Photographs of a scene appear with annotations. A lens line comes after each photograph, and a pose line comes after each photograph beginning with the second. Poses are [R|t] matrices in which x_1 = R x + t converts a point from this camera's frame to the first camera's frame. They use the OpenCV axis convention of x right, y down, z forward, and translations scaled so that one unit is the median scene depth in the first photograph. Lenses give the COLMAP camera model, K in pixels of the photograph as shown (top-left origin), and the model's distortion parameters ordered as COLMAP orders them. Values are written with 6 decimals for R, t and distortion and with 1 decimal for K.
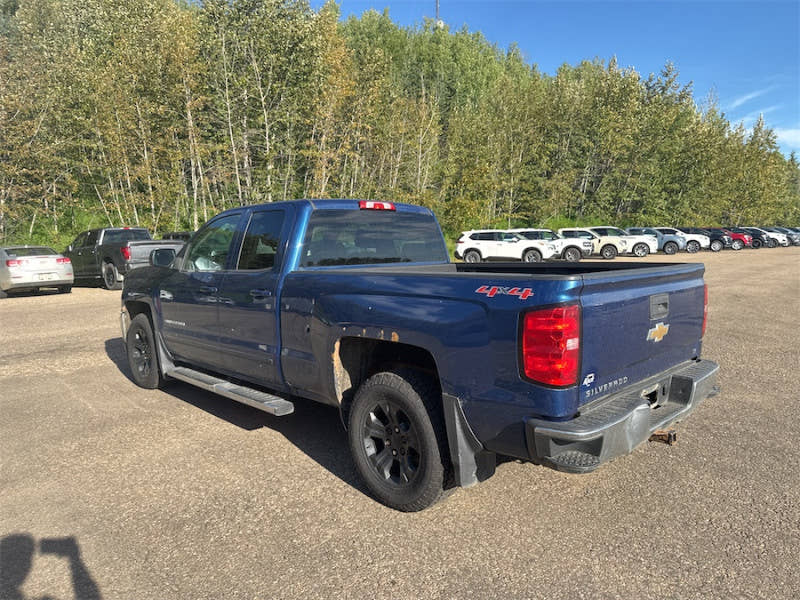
lens RADIAL K [[563.1, 0, 407.7], [0, 563.1, 302.7], [0, 0, 1]] dist [0.075609, -0.093896]
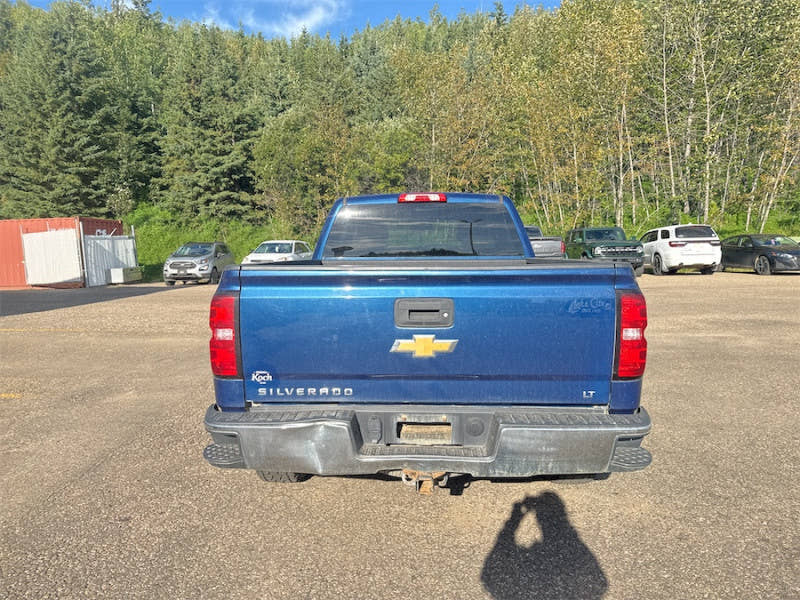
lens RADIAL K [[569.0, 0, 401.2], [0, 569.0, 301.0], [0, 0, 1]] dist [0.045827, -0.073737]
pose [[0.672539, 0.080716, -0.735647, 0.126172], [-0.079452, 0.996164, 0.036664, -0.004792], [0.735784, 0.033791, 0.676373, 0.057132]]
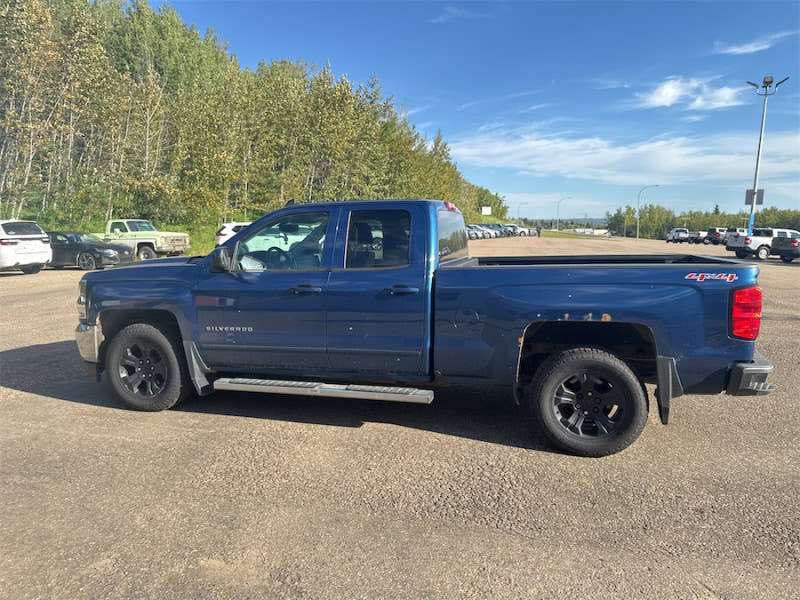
lens RADIAL K [[569.0, 0, 401.2], [0, 569.0, 301.0], [0, 0, 1]] dist [0.045827, -0.073737]
pose [[0.863337, -0.054200, 0.501708, -0.132609], [0.049542, 0.998516, 0.022618, -0.003365], [-0.502189, 0.005329, 0.864741, 0.017288]]
